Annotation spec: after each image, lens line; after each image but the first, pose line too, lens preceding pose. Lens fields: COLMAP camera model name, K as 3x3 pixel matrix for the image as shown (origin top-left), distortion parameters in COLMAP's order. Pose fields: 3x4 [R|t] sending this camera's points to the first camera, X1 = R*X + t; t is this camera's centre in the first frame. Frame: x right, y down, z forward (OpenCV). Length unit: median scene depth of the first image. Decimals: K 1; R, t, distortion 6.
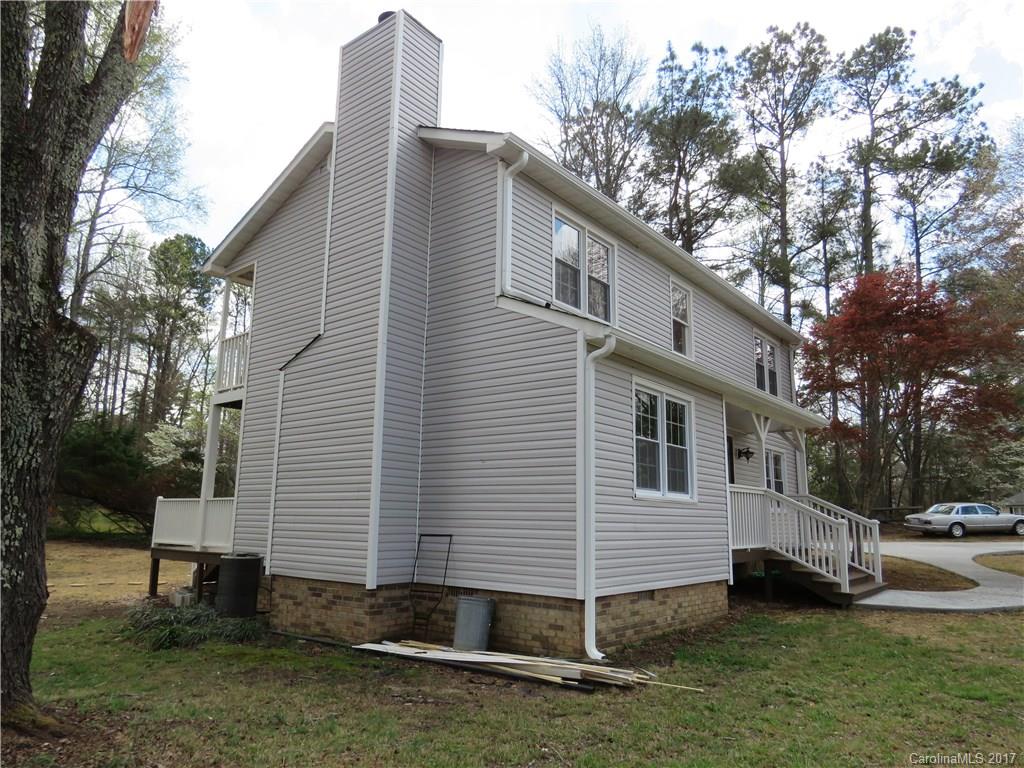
lens RADIAL K [[693.6, 0, 512.0], [0, 693.6, 384.0], [0, 0, 1]] dist [0.008548, 0.000511]
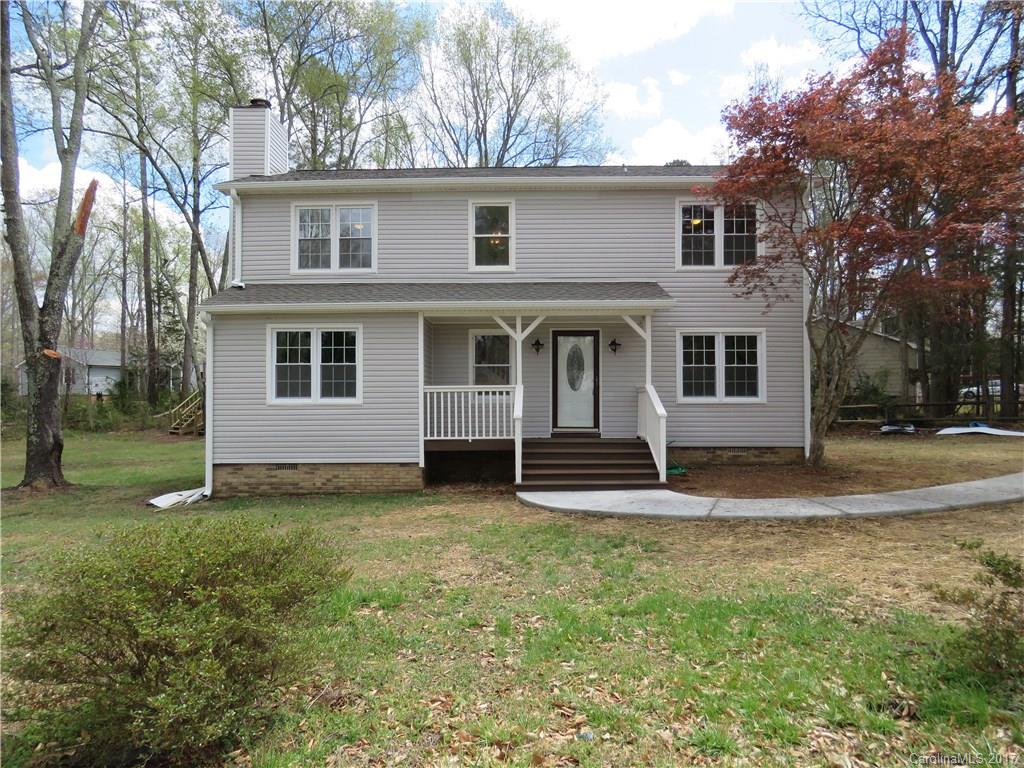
lens RADIAL K [[660.2, 0, 512.0], [0, 660.2, 384.0], [0, 0, 1]] dist [-0.006455, 0.001558]
pose [[0.619180, -0.040373, -0.784210, 1.569425], [0.166762, 0.982658, 0.081080, 0.086157], [0.767337, -0.180979, 0.615175, 0.494326]]
